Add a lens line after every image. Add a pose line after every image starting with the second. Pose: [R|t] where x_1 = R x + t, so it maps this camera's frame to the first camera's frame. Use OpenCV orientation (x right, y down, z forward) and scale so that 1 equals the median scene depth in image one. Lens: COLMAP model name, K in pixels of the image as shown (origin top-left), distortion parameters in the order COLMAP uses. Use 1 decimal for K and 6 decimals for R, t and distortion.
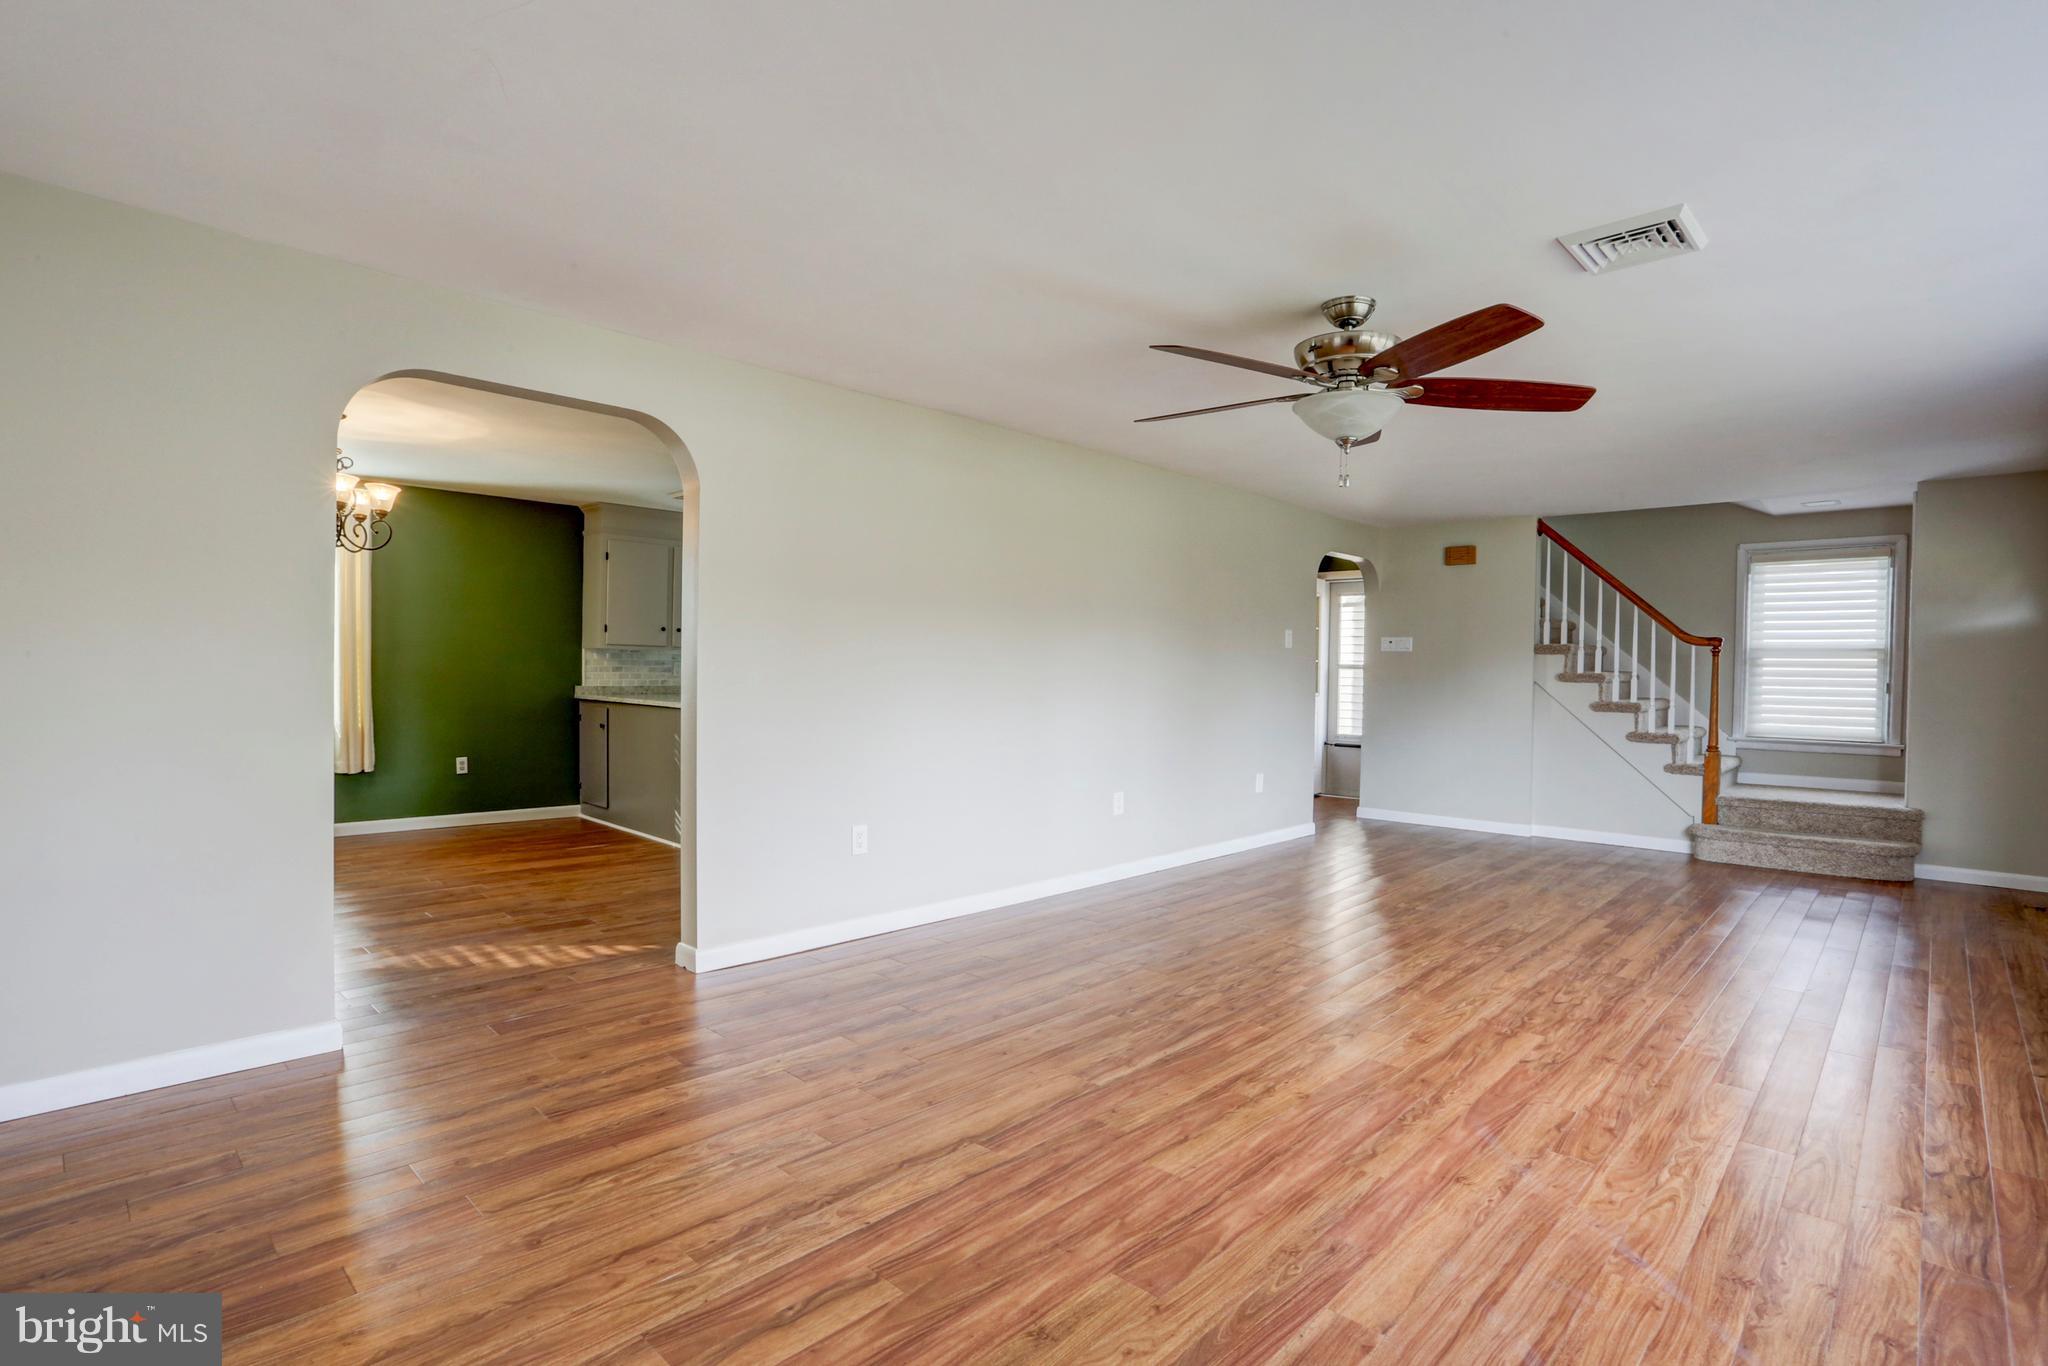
lens RADIAL K [[993.0, 0, 1010.4], [0, 993.0, 682.4], [0, 0, 1]] dist [-0.060499, 0.020363]
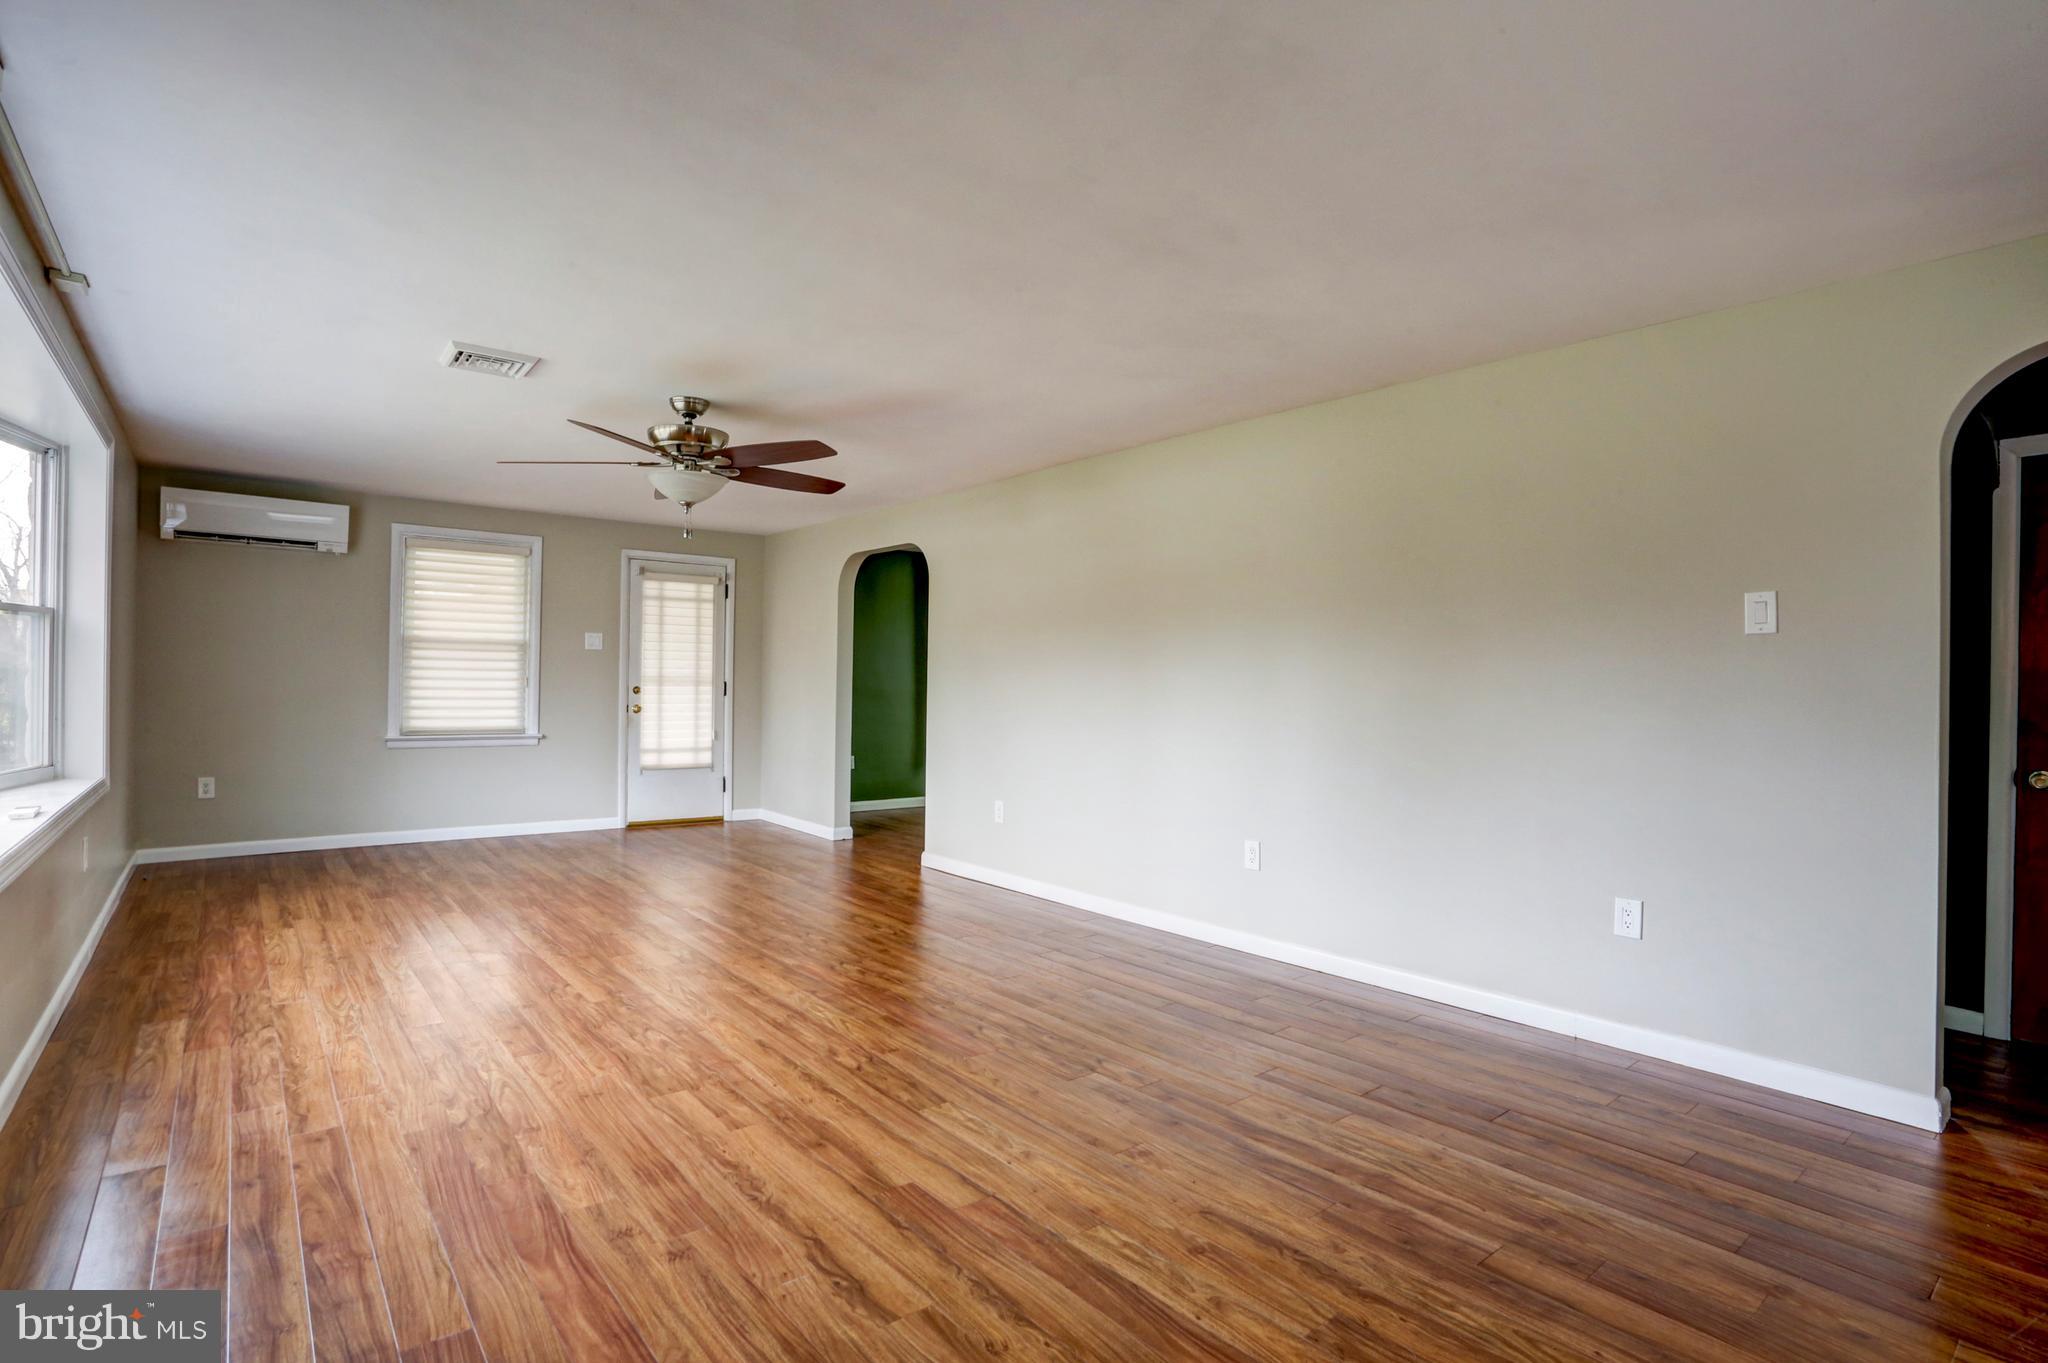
lens RADIAL K [[993.0, 0, 1021.2], [0, 993.0, 680.8], [0, 0, 1]] dist [-0.060499, 0.020363]
pose [[-0.115223, -0.015273, -0.993222, 0.829193], [-0.024597, 0.999619, -0.012518, -0.000629], [0.993035, 0.022987, -0.115554, 0.828437]]
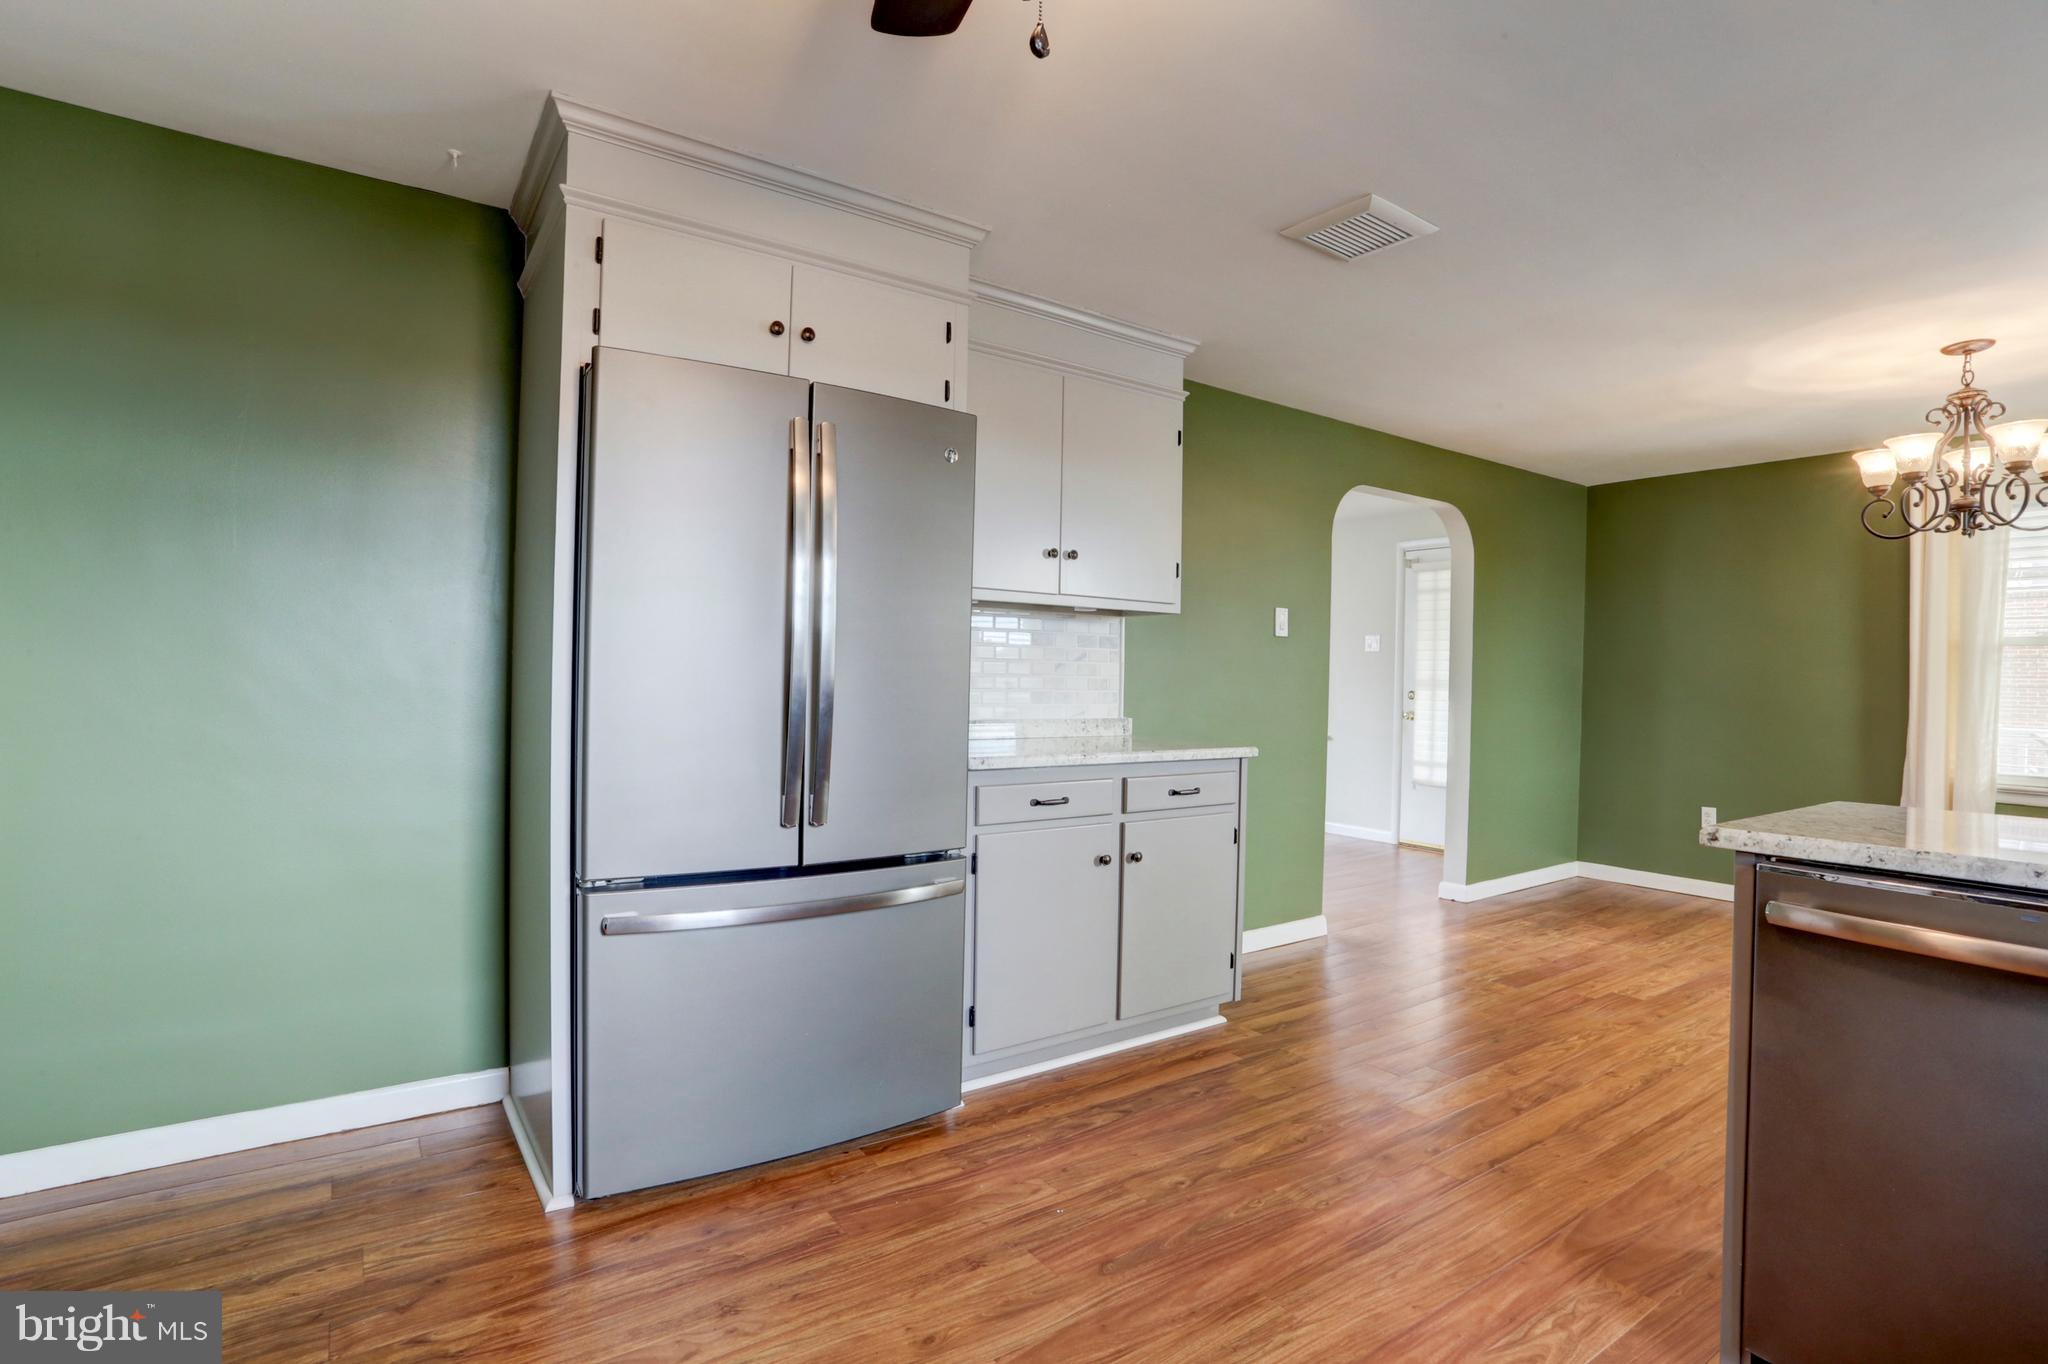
lens RADIAL K [[993.0, 0, 1024.5], [0, 993.0, 686.5], [0, 0, 1]] dist [-0.060499, 0.020363]
pose [[-0.982026, -0.033580, 0.185735, -0.122960], [-0.029590, 0.999269, 0.024218, -0.016619], [-0.186413, 0.018287, -0.982301, 1.396318]]
